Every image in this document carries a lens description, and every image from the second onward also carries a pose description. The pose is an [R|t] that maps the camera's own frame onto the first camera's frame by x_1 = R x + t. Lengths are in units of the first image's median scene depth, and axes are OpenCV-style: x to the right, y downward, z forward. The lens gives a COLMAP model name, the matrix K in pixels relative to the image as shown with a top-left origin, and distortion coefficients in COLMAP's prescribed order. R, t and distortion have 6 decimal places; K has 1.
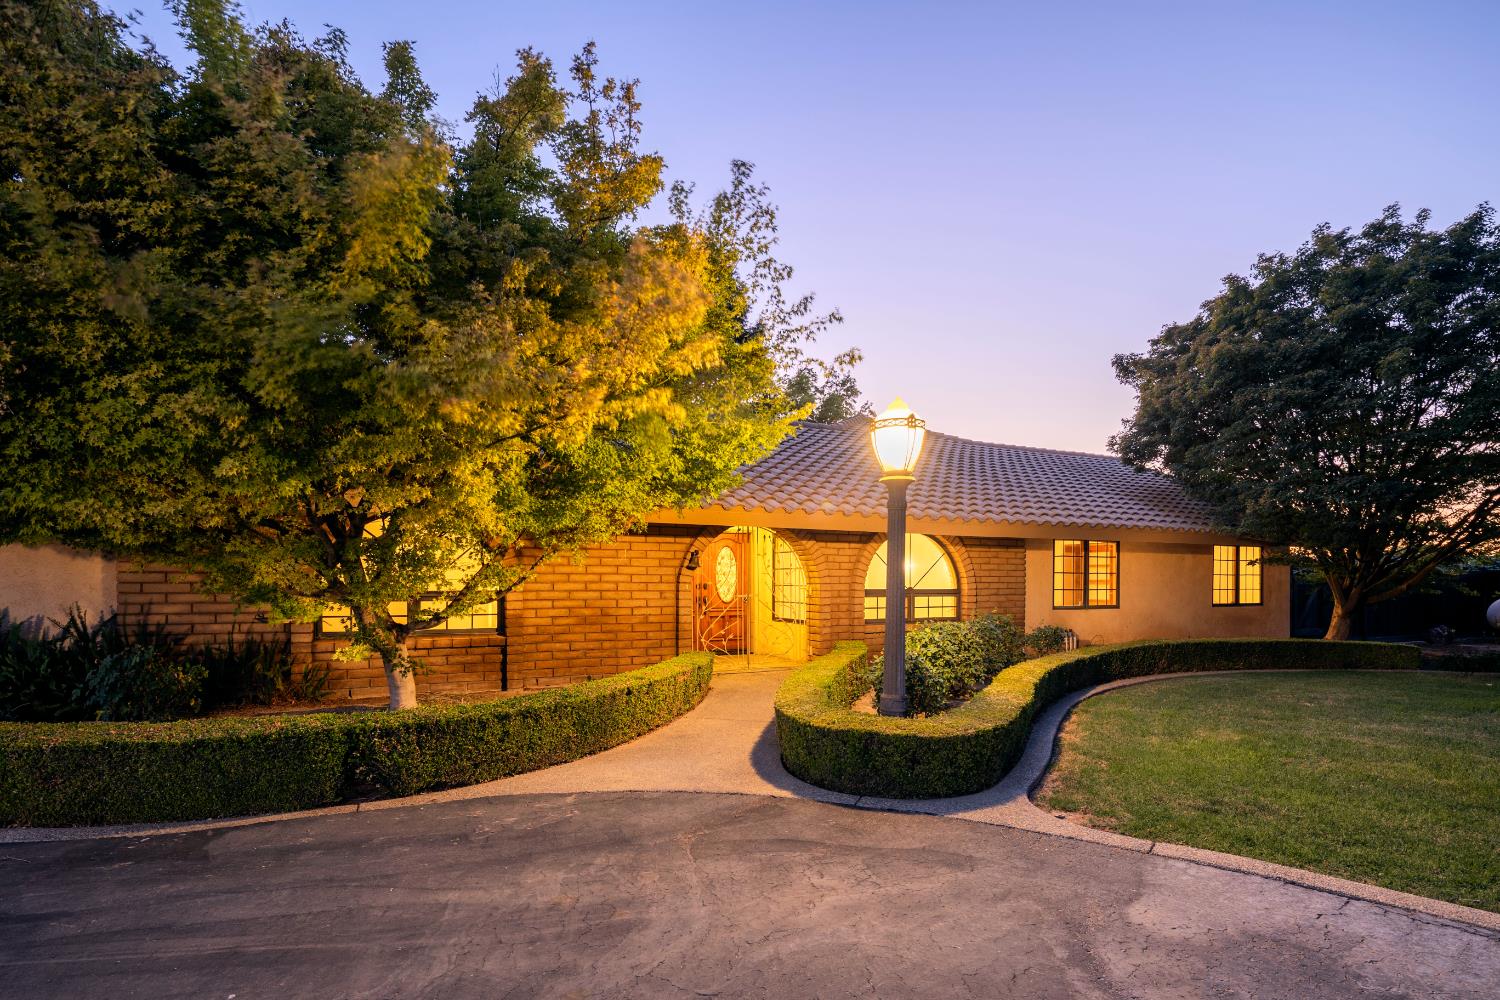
lens RADIAL K [[735.4, 0, 749.8], [0, 735.4, 587.3], [0, 0, 1]] dist [-0.000153, -0.001045]
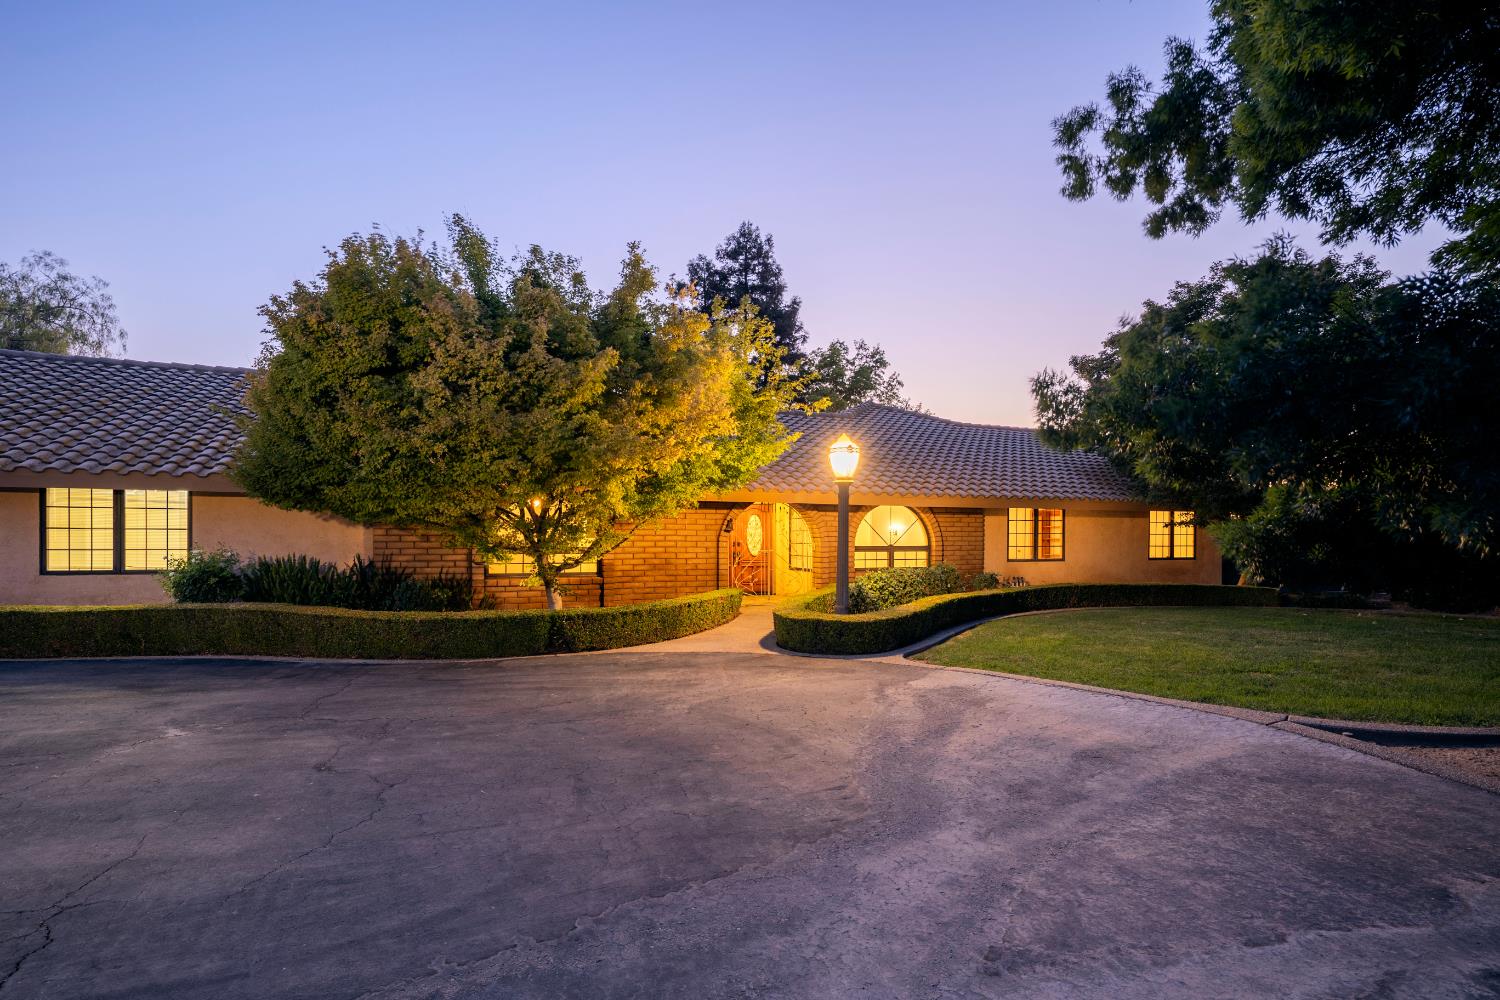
lens RADIAL K [[739.2, 0, 748.7], [0, 739.2, 548.1], [0, 0, 1]] dist [-0.000713, 0.000001]
pose [[0.998281, -0.001029, -0.058601, 0.045197], [0.001193, 0.999995, 0.002759, 0.003005], [0.058598, -0.002824, 0.998278, -0.429424]]
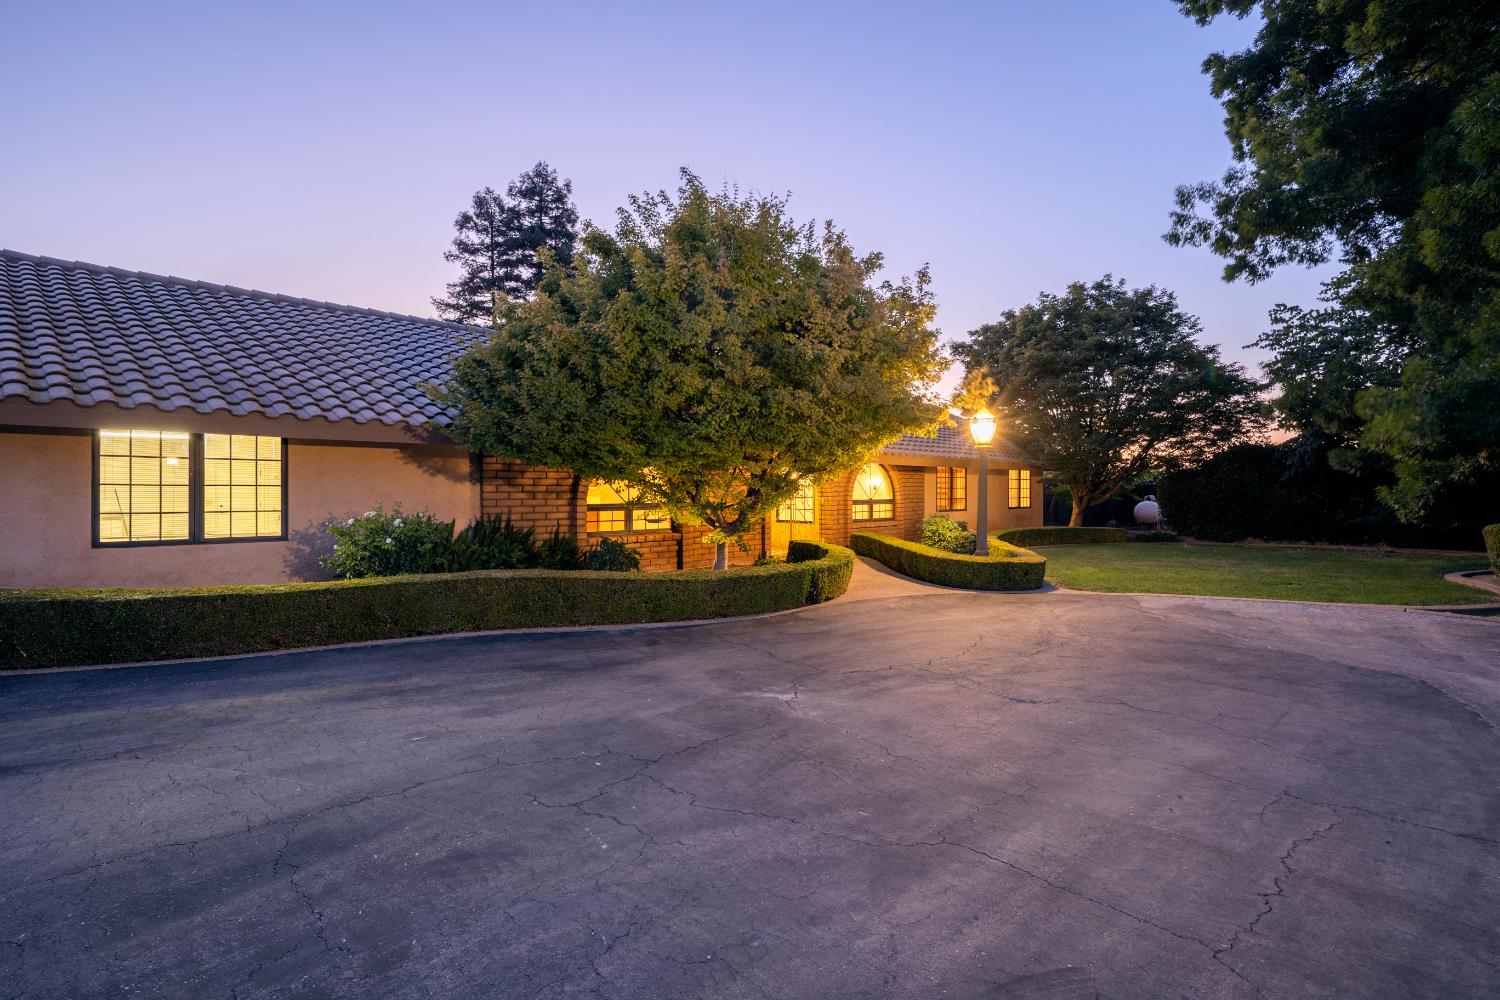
lens RADIAL K [[738.0, 0, 750.0], [0, 738.0, 500.0], [0, 0, 1]] dist [-0.000096, -0.000375]
pose [[0.936002, -0.008250, 0.351898, -0.655168], [0.006958, 0.999964, 0.004936, -0.006680], [-0.351926, -0.002172, 0.936025, -0.406130]]
